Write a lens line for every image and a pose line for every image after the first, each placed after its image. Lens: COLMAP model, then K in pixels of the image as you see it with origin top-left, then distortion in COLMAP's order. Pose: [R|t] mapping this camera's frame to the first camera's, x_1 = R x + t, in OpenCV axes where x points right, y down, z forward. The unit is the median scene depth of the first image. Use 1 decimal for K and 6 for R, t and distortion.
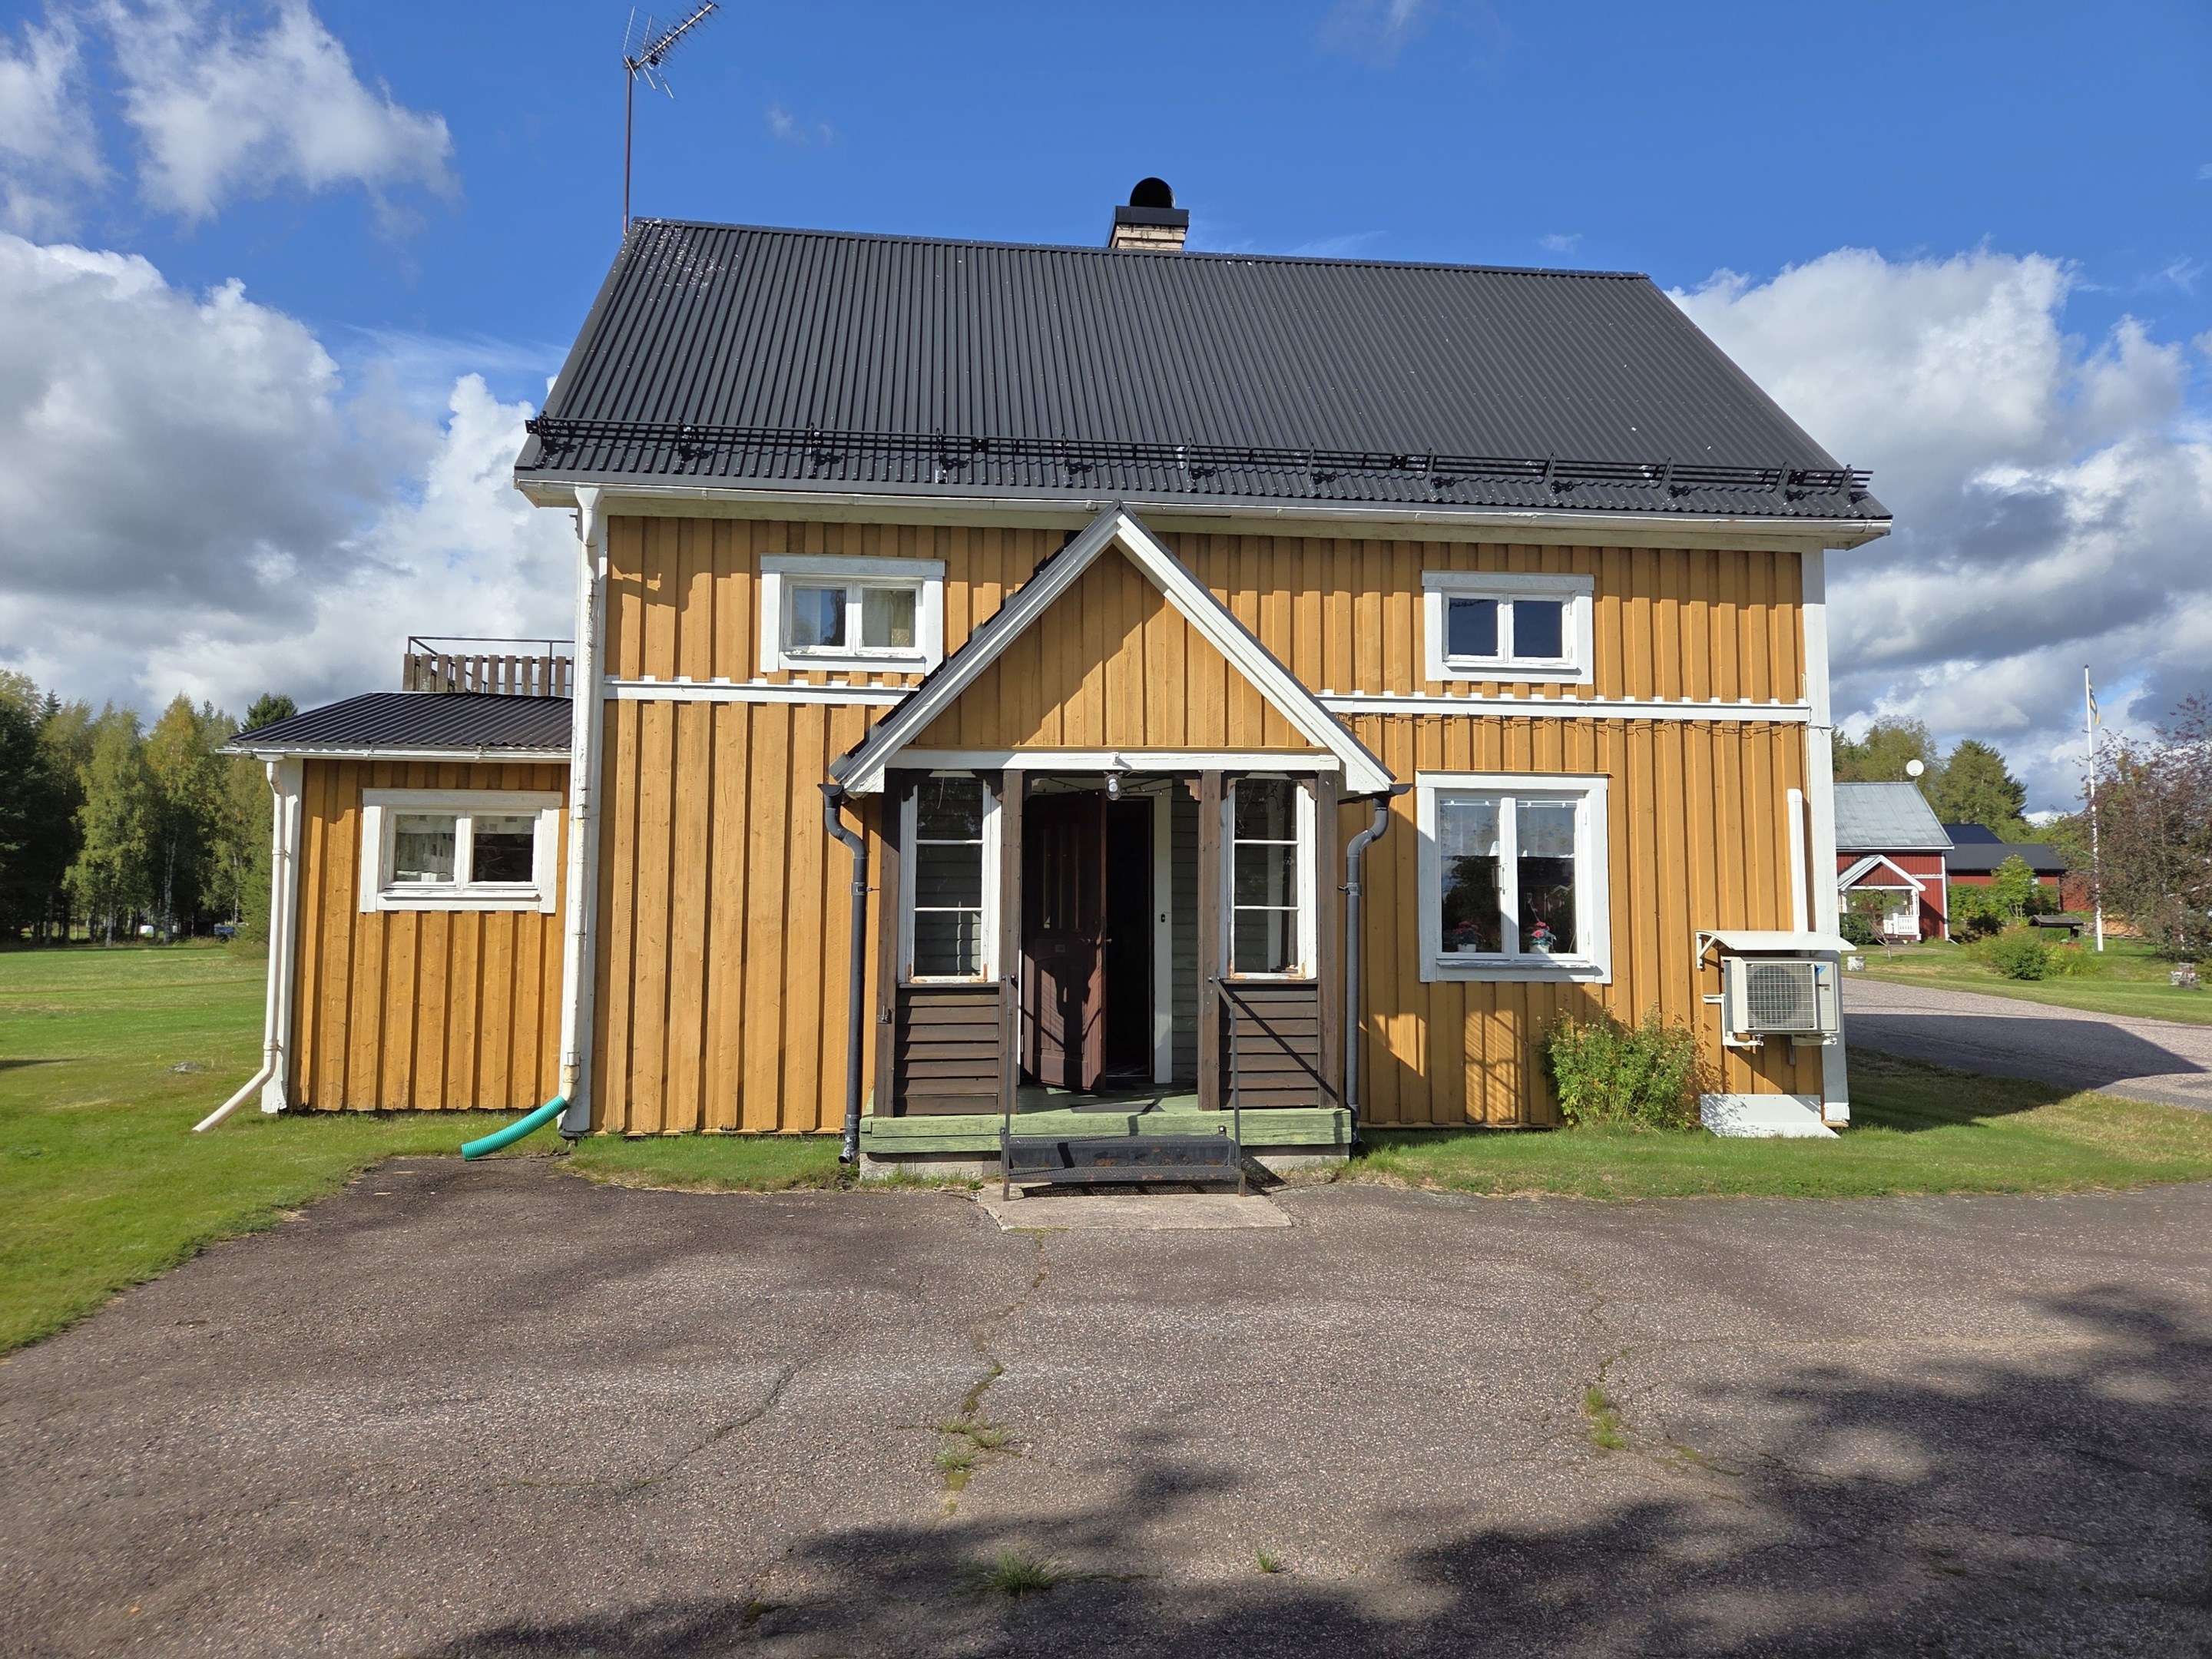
lens RADIAL K [[1534.5, 0, 1121.6], [0, 1534.5, 780.0], [0, 0, 1]] dist [0.035378, -0.062181]
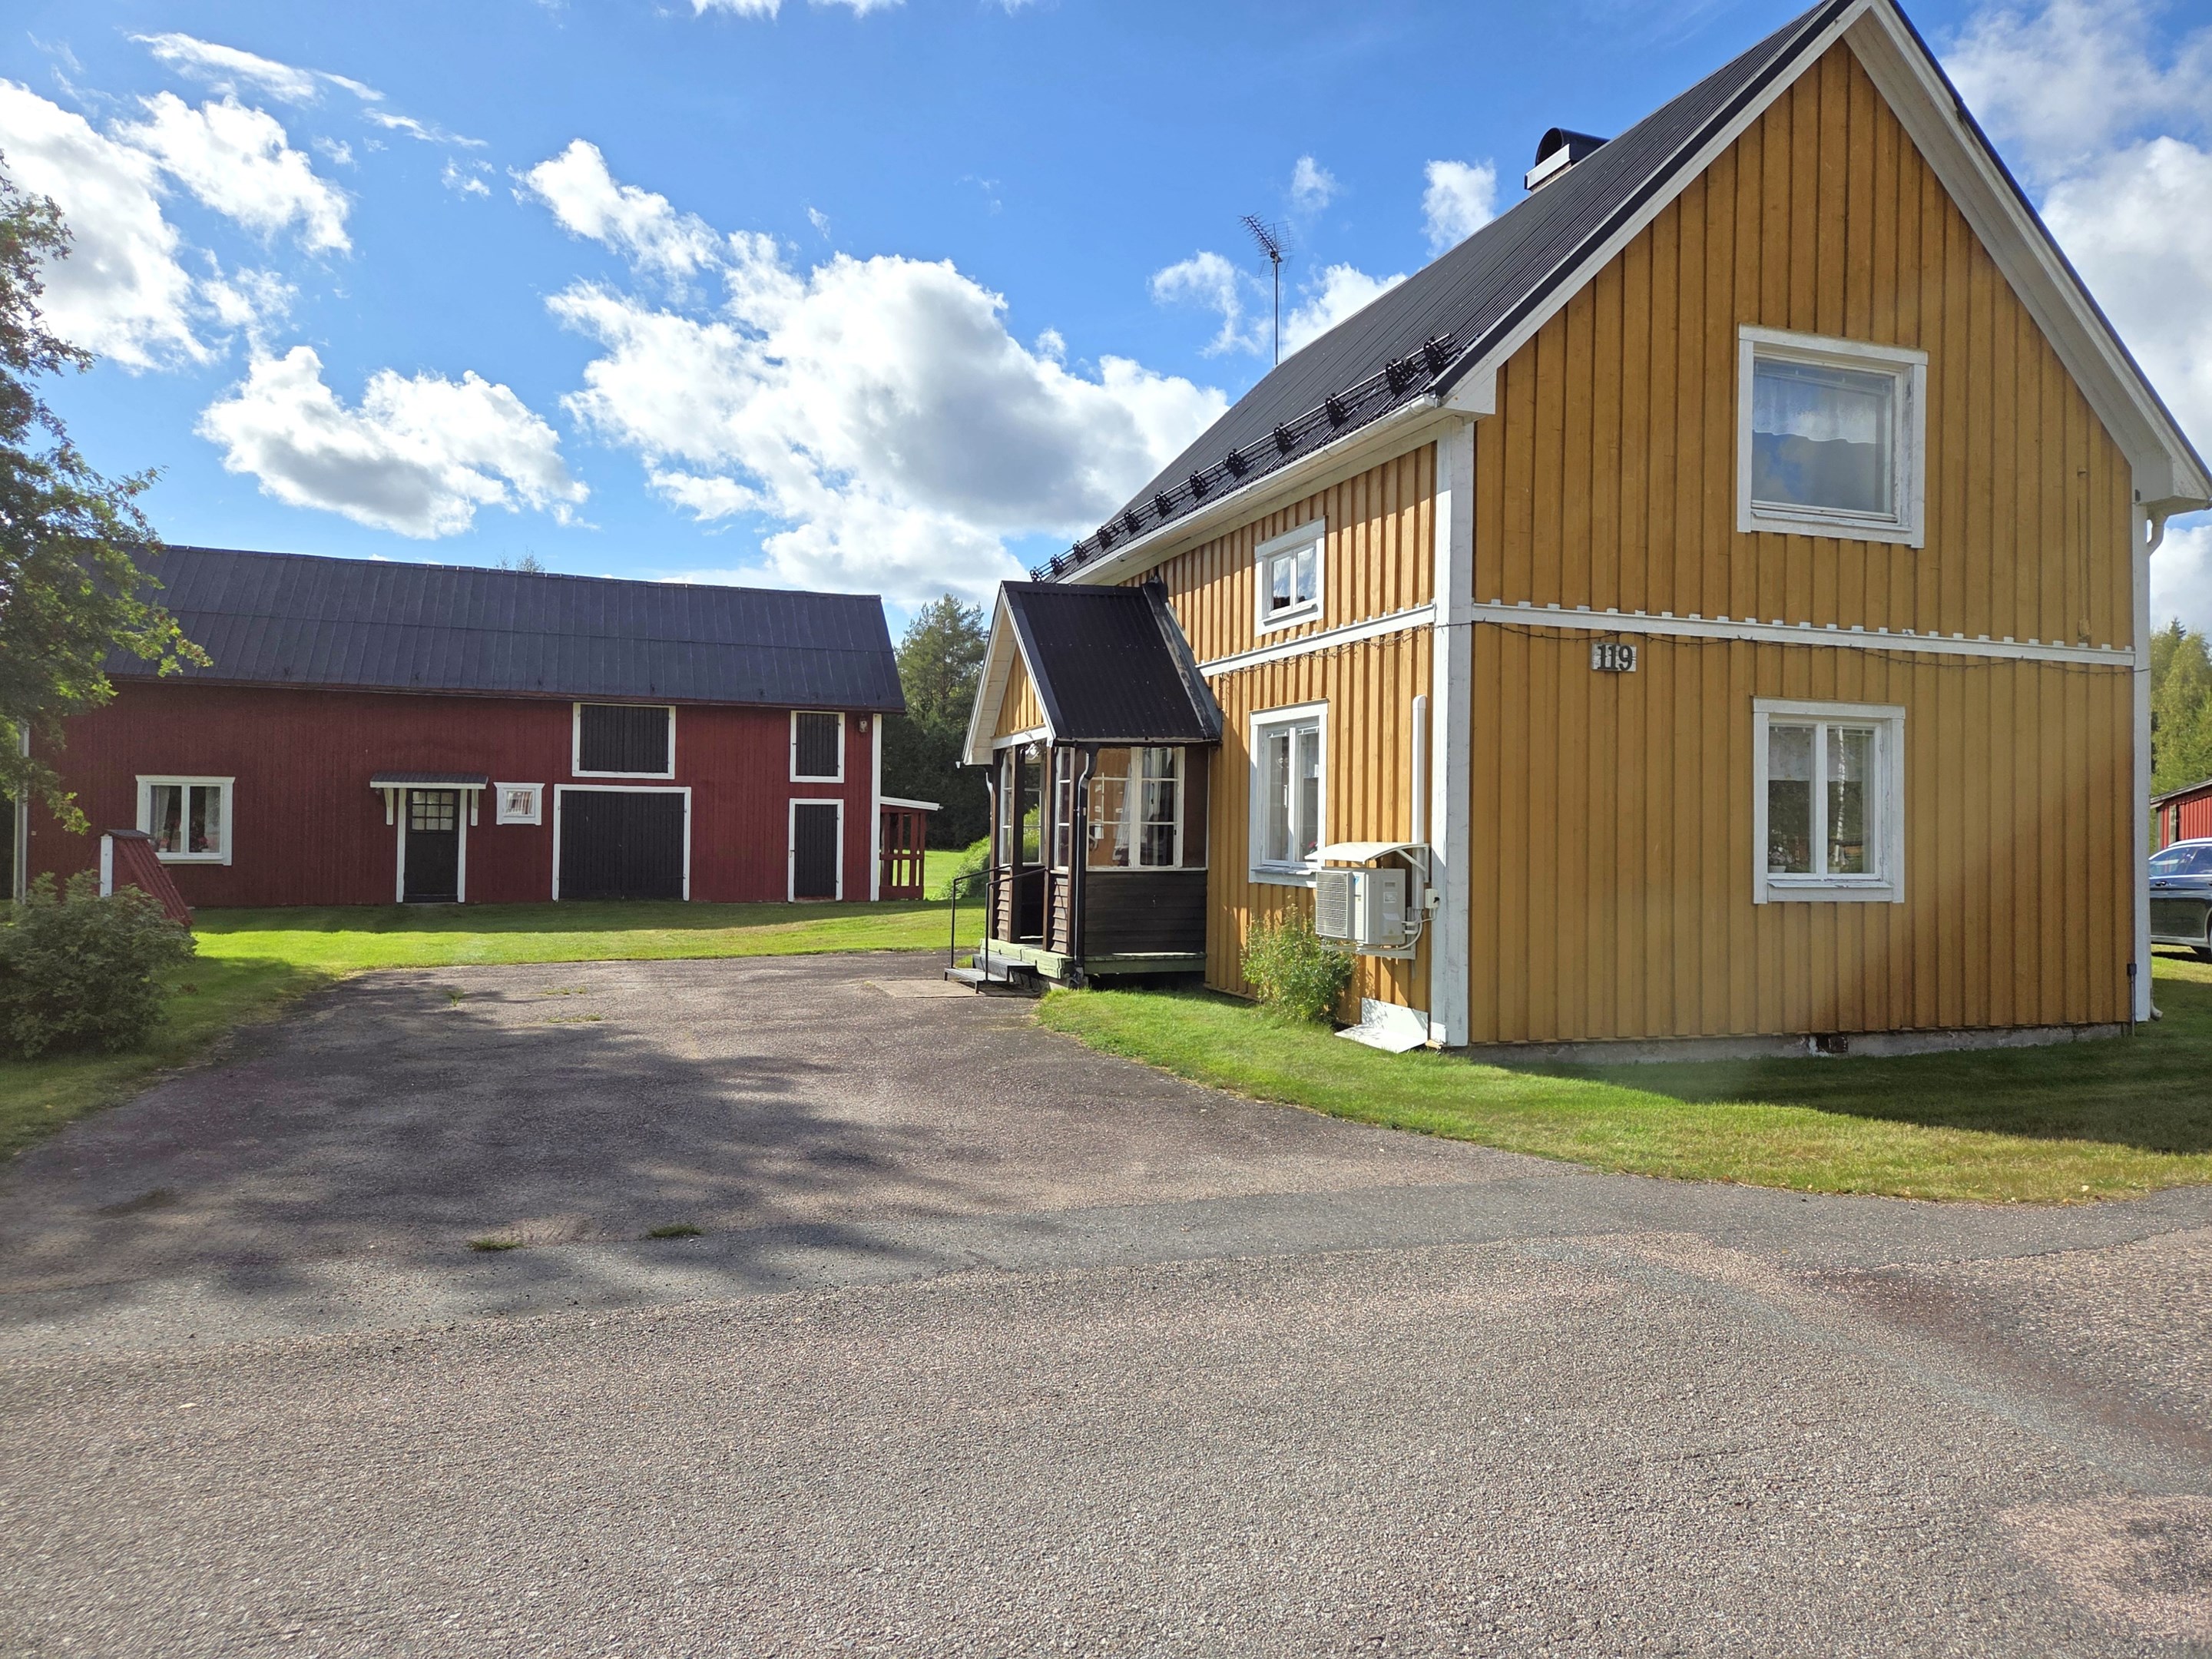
lens RADIAL K [[1534.5, 0, 1121.6], [0, 1534.5, 780.0], [0, 0, 1]] dist [0.035378, -0.062181]
pose [[0.229368, -0.036511, -0.972655, 1.392797], [0.084875, 0.996240, -0.017381, 0.062244], [0.969632, -0.078567, 0.231605, 0.625094]]
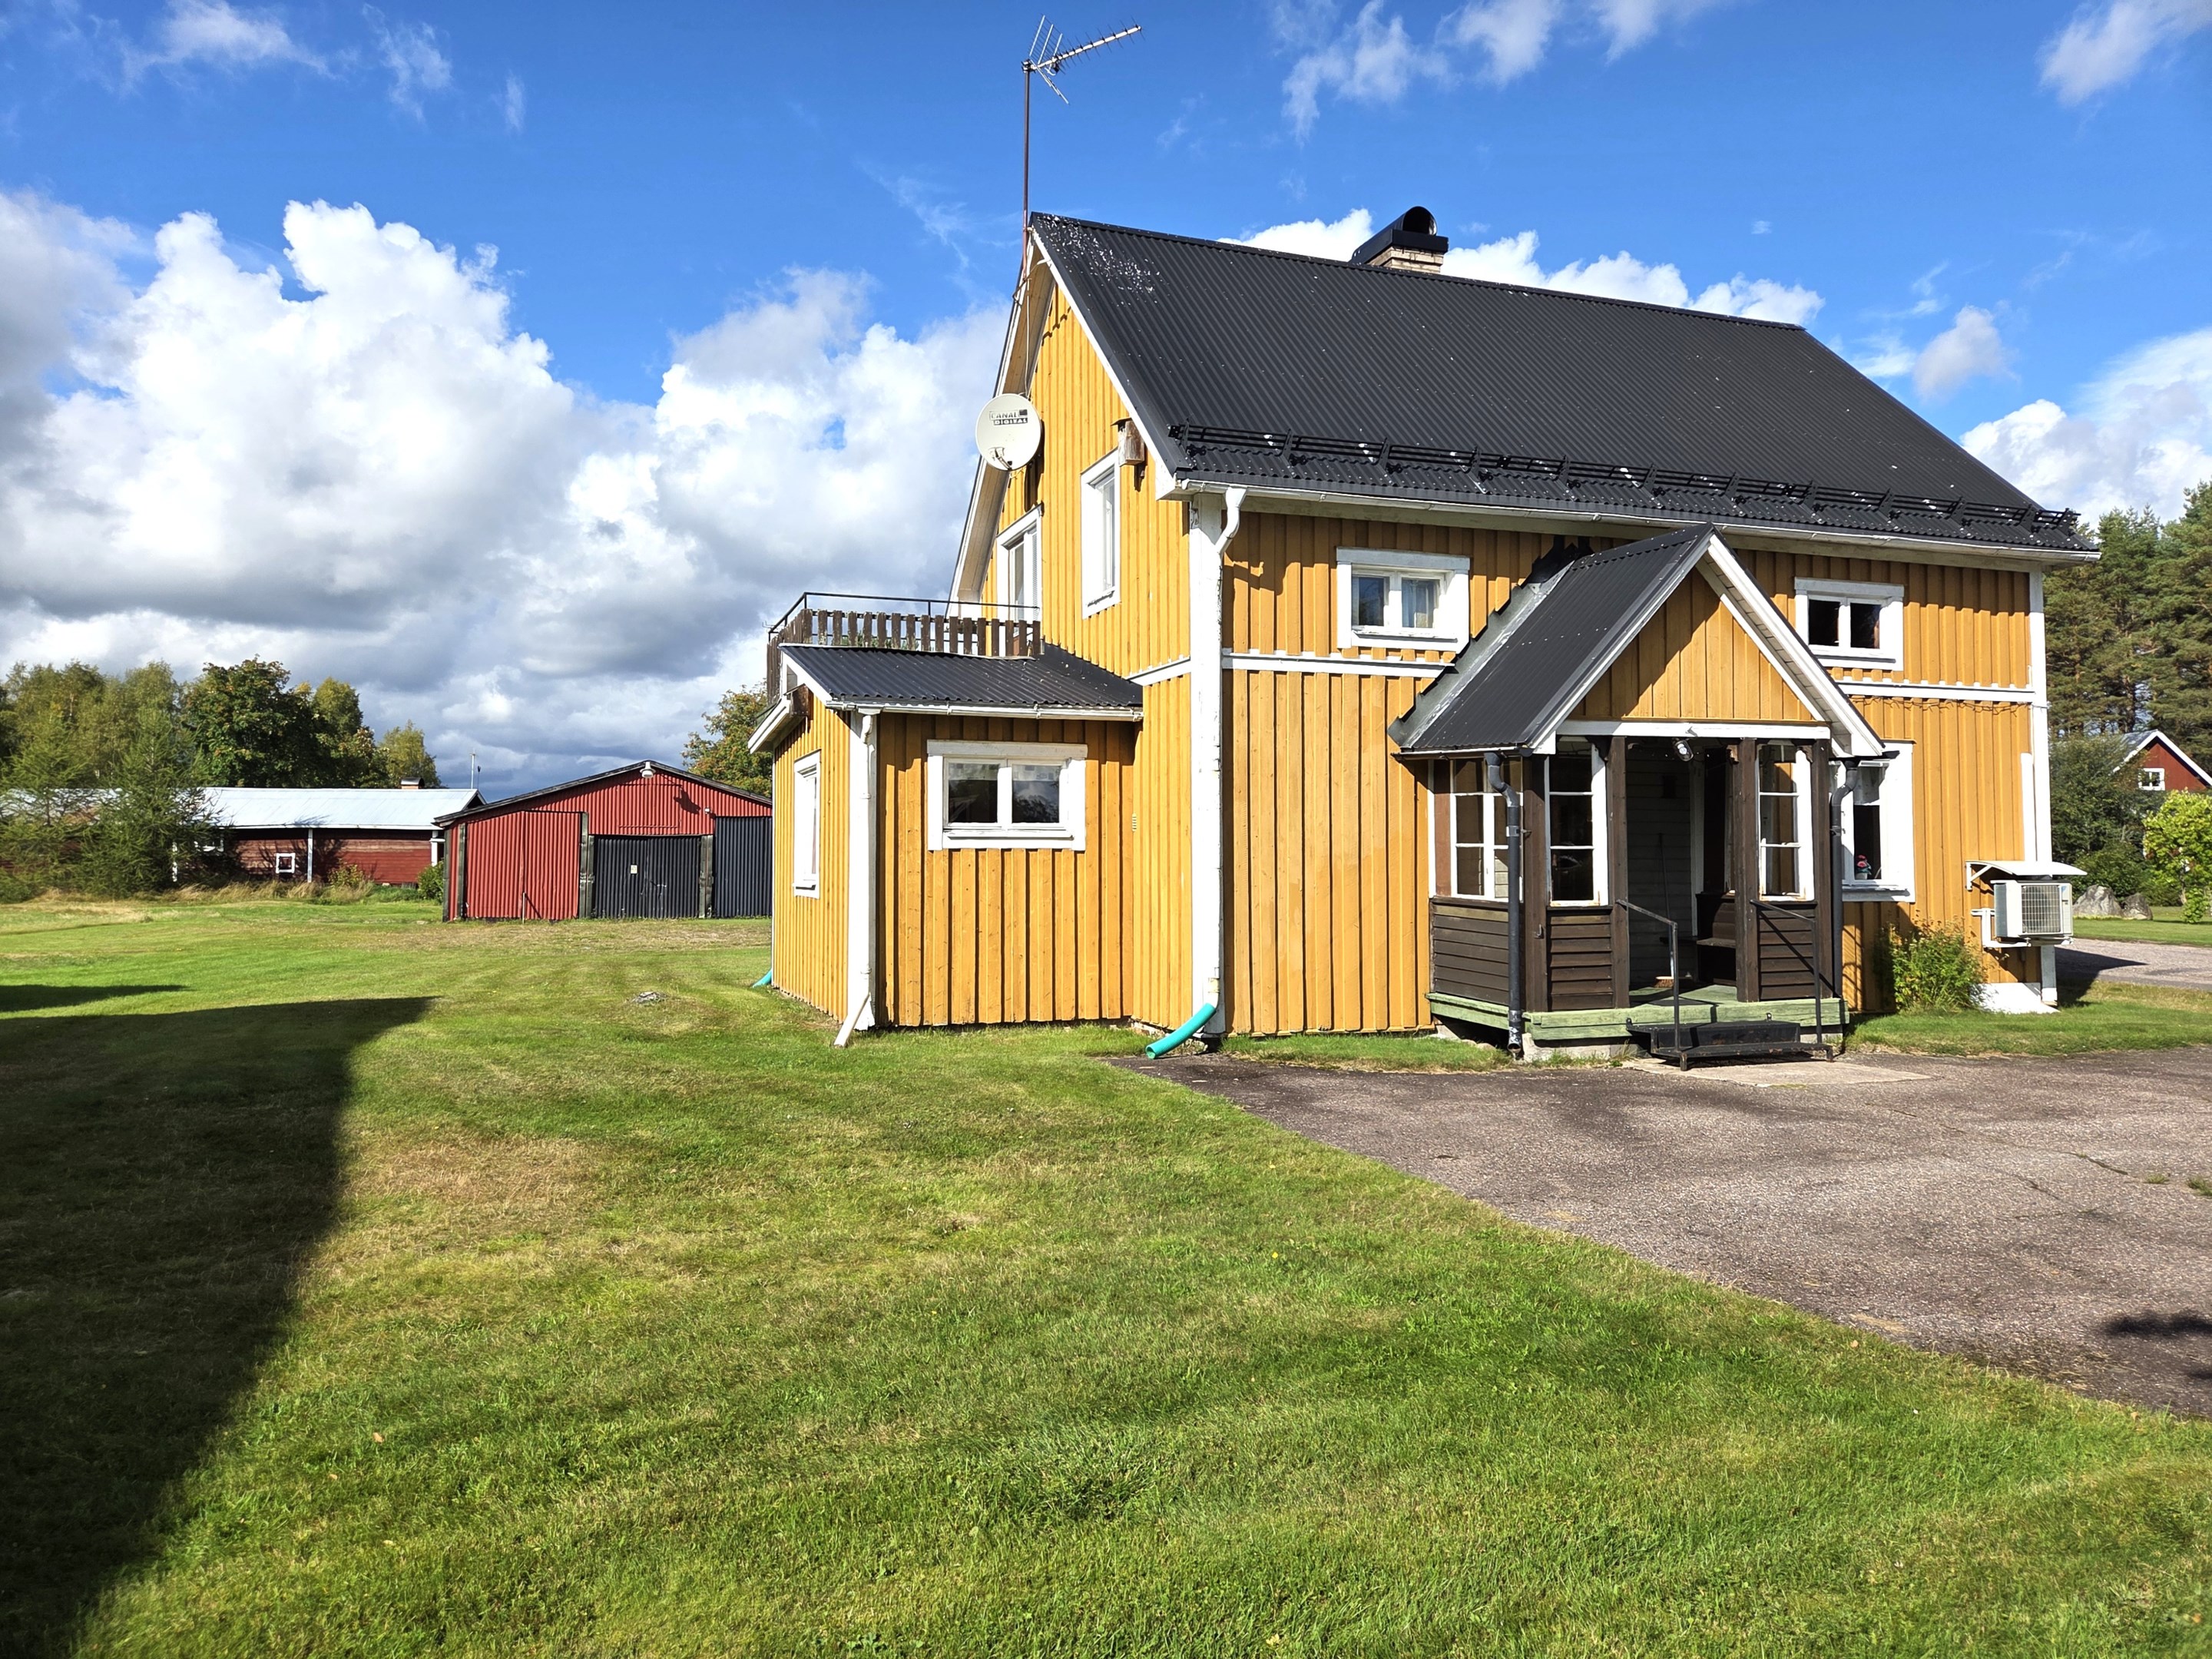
lens RADIAL K [[1466.2, 0, 1104.6], [0, 1466.2, 796.5], [0, 0, 1]] dist [0.053419, -0.051056]
pose [[0.975129, 0.003868, 0.221605, -0.645100], [-0.015604, 0.998565, 0.051232, -0.010750], [-0.221089, -0.053415, 0.973790, -0.068424]]
